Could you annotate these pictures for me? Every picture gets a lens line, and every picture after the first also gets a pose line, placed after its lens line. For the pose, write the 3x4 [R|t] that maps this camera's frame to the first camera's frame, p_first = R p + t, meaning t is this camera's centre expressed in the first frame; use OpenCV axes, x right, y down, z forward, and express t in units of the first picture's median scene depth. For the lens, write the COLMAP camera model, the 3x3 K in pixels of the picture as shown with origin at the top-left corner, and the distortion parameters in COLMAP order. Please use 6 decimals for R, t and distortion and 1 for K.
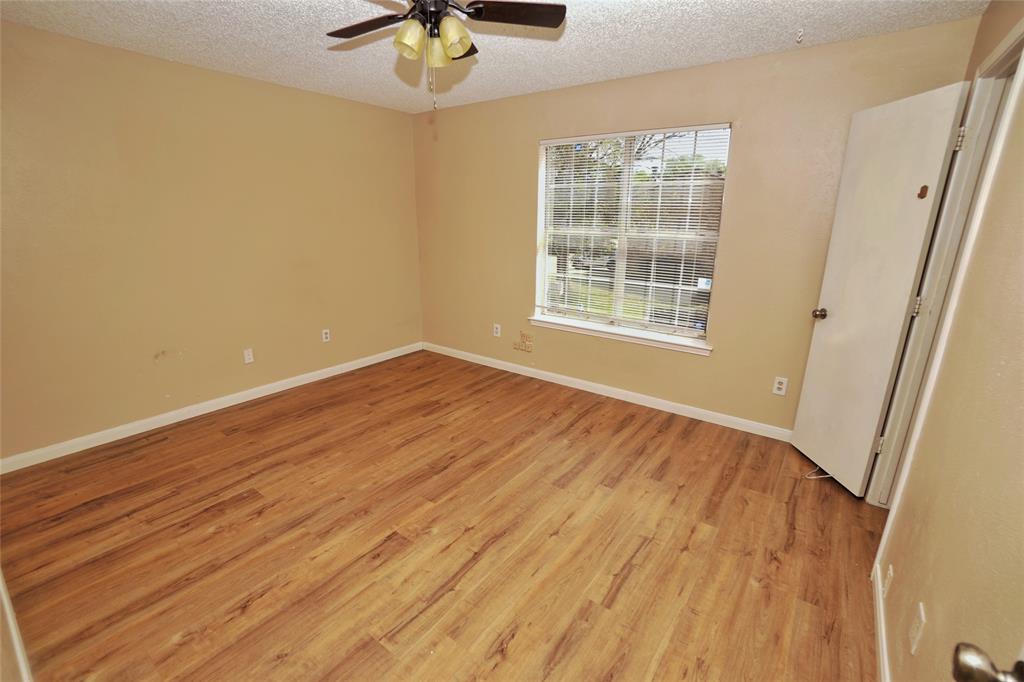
lens RADIAL K [[452.5, 0, 508.7], [0, 452.5, 344.1], [0, 0, 1]] dist [-0.065392, 0.022419]
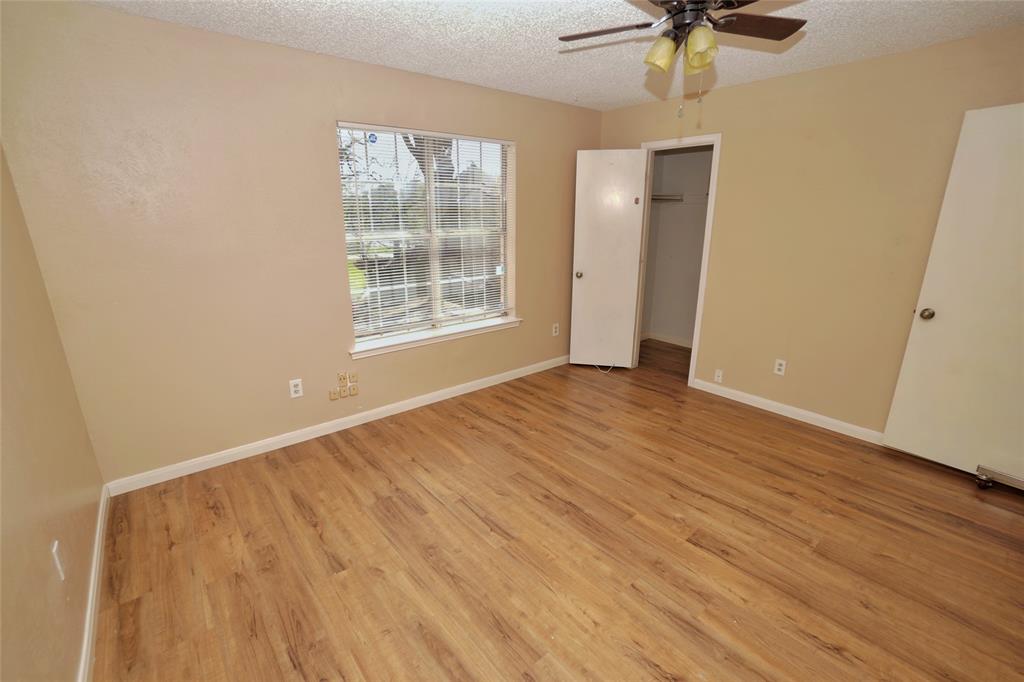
lens RADIAL K [[452.5, 0, 508.7], [0, 452.5, 344.1], [0, 0, 1]] dist [-0.065392, 0.022419]
pose [[0.236988, -0.278344, 0.930785, -0.880239], [0.273428, 0.938460, 0.211021, -0.232747], [-0.932241, 0.204493, 0.298511, 0.760210]]
